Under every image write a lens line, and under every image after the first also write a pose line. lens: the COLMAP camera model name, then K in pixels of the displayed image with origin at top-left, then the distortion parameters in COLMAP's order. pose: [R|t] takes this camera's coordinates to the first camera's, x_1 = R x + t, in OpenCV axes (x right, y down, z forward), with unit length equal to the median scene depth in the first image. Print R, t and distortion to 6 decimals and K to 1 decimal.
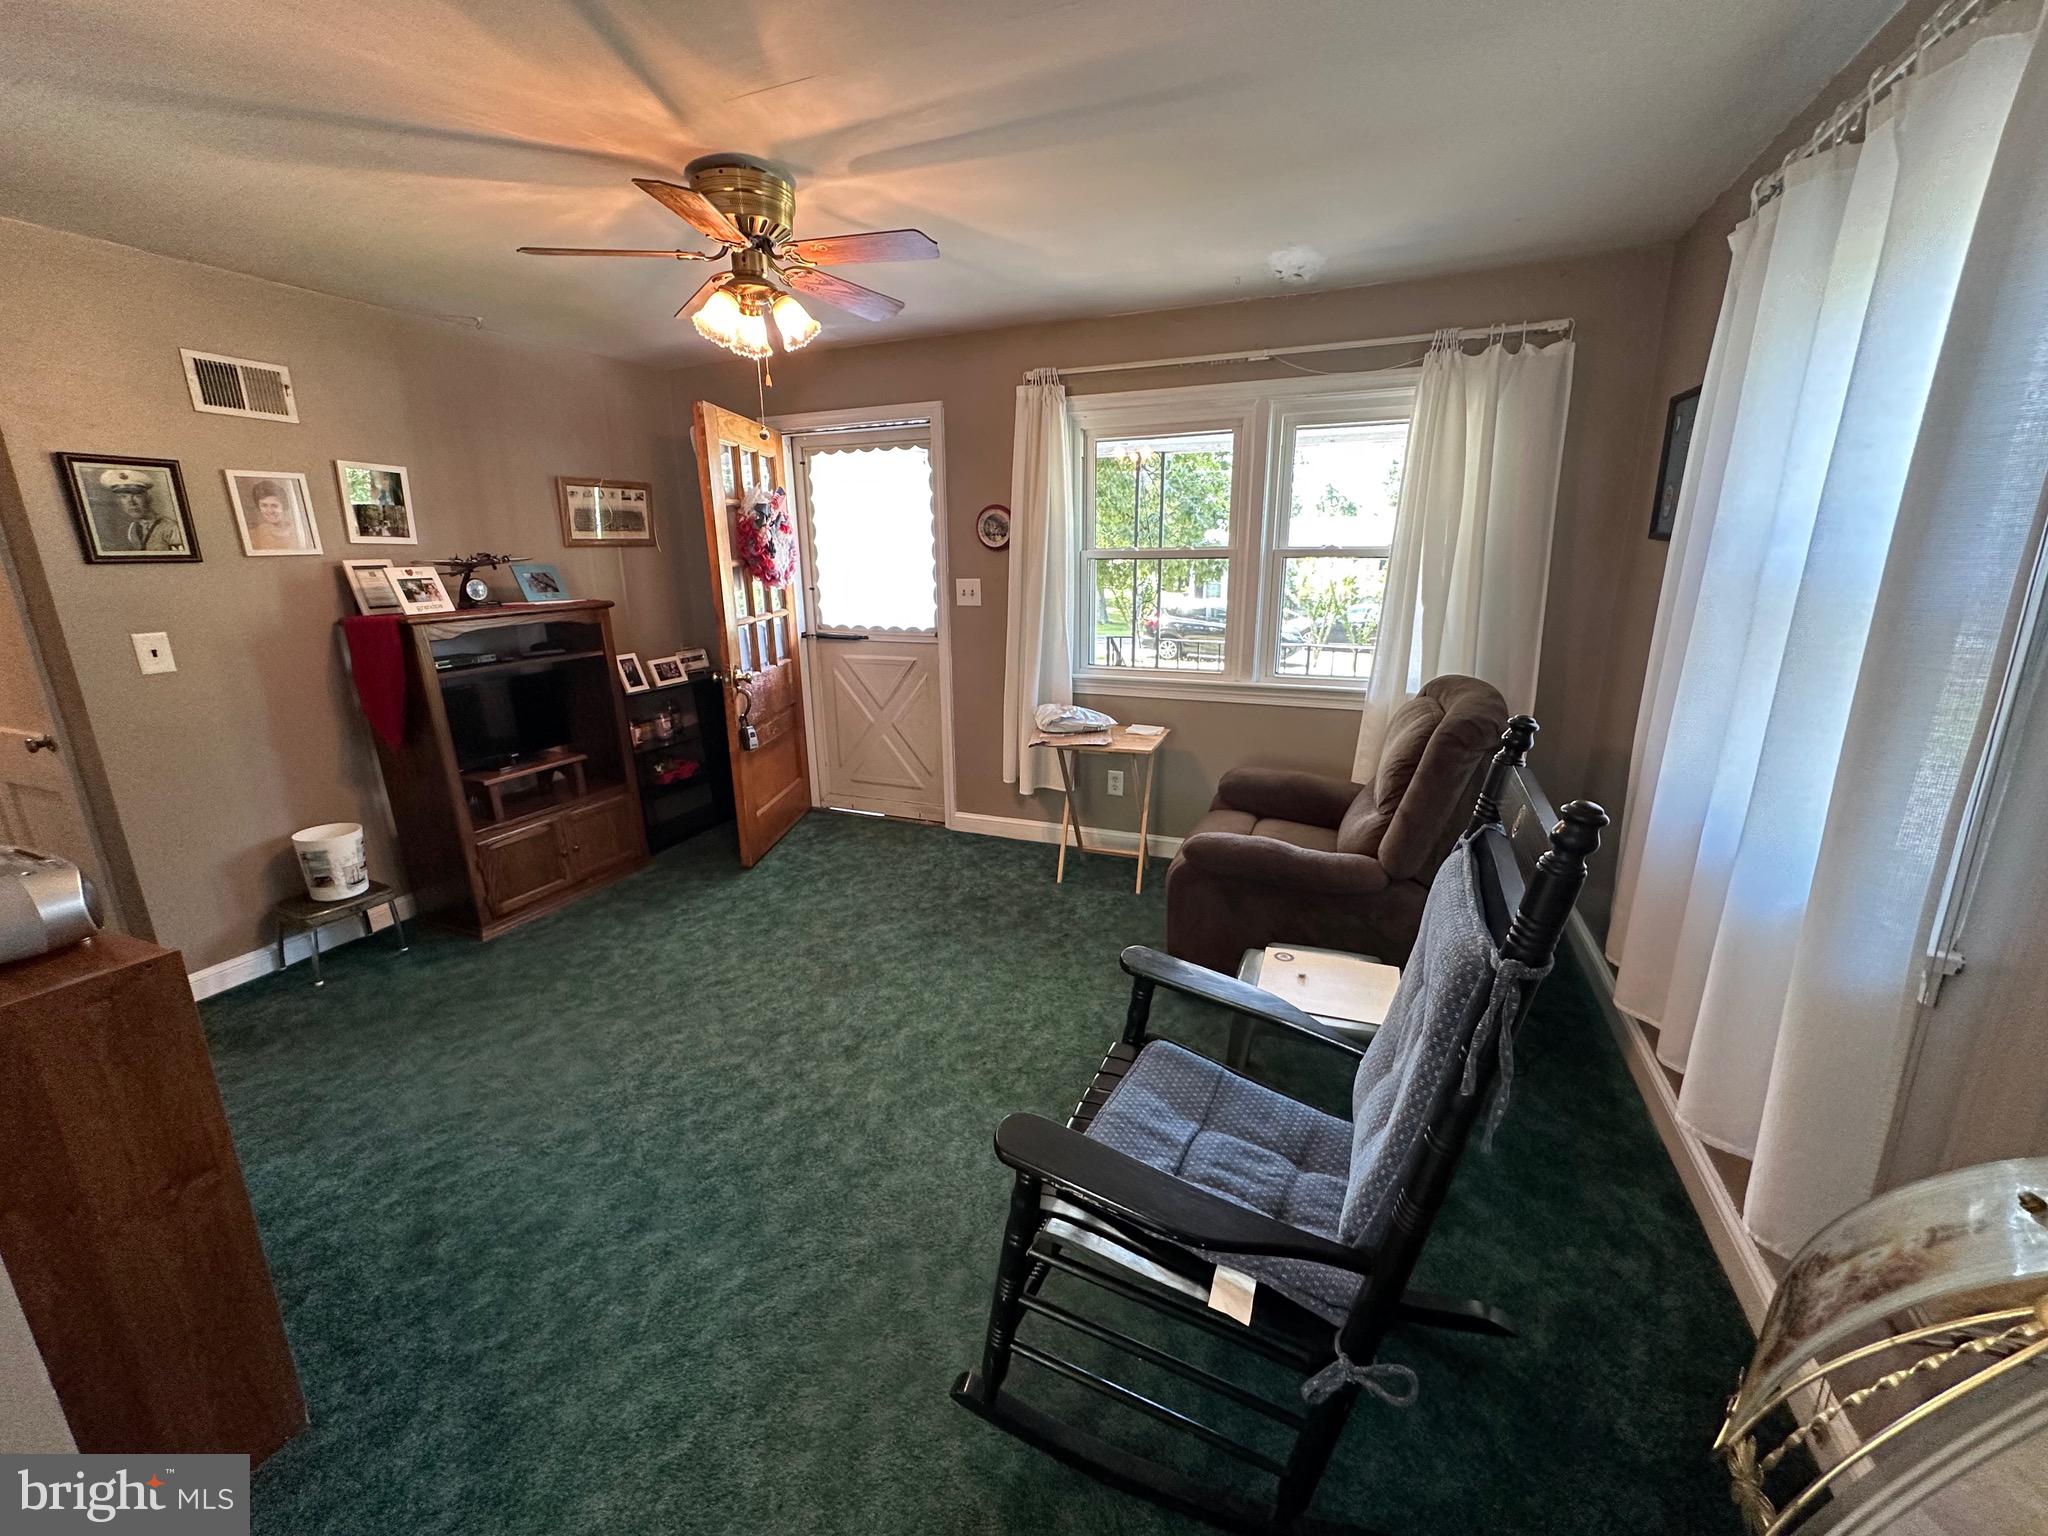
lens RADIAL K [[822.6, 0, 1016.4], [0, 822.6, 787.4], [0, 0, 1]] dist [-0.001498, -0.000442]
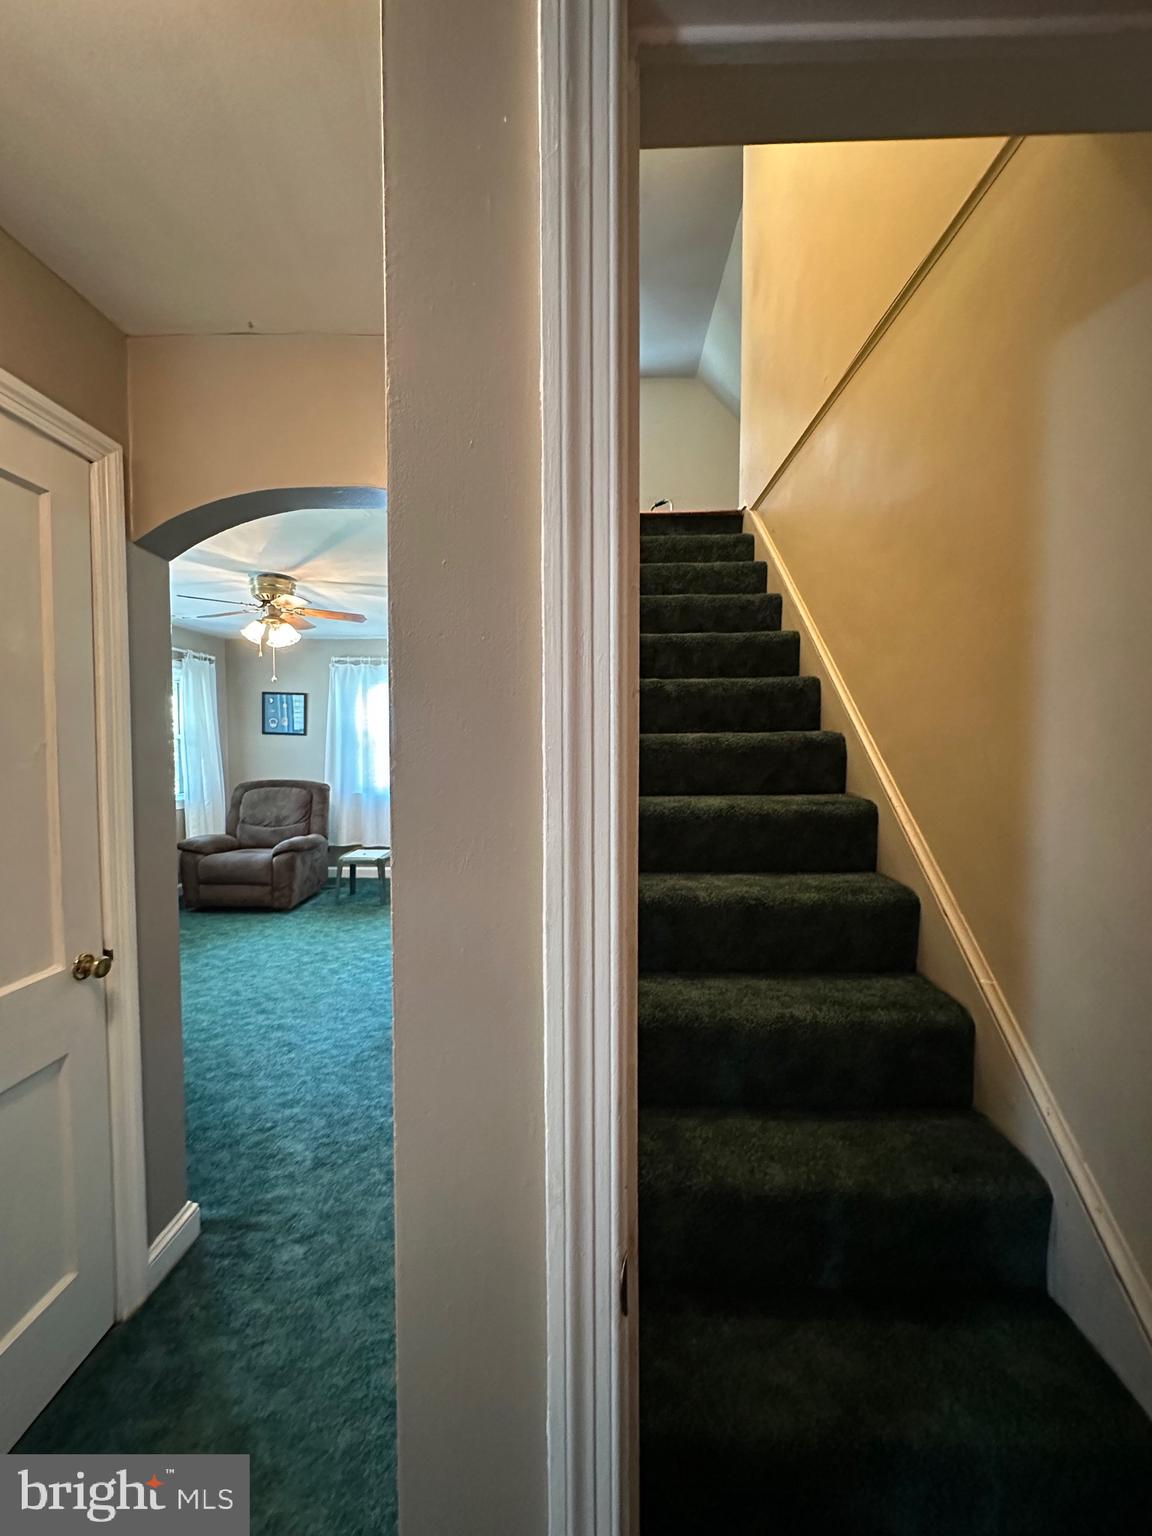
lens RADIAL K [[616.9, 0, 577.1], [0, 616.9, 766.6], [0, 0, 1]] dist [-0.001498, -0.000442]
pose [[-0.383334, -0.025902, 0.923247, -1.993009], [0.240256, 0.962398, 0.126755, -0.215830], [-0.891814, 0.270405, -0.362697, 0.829990]]
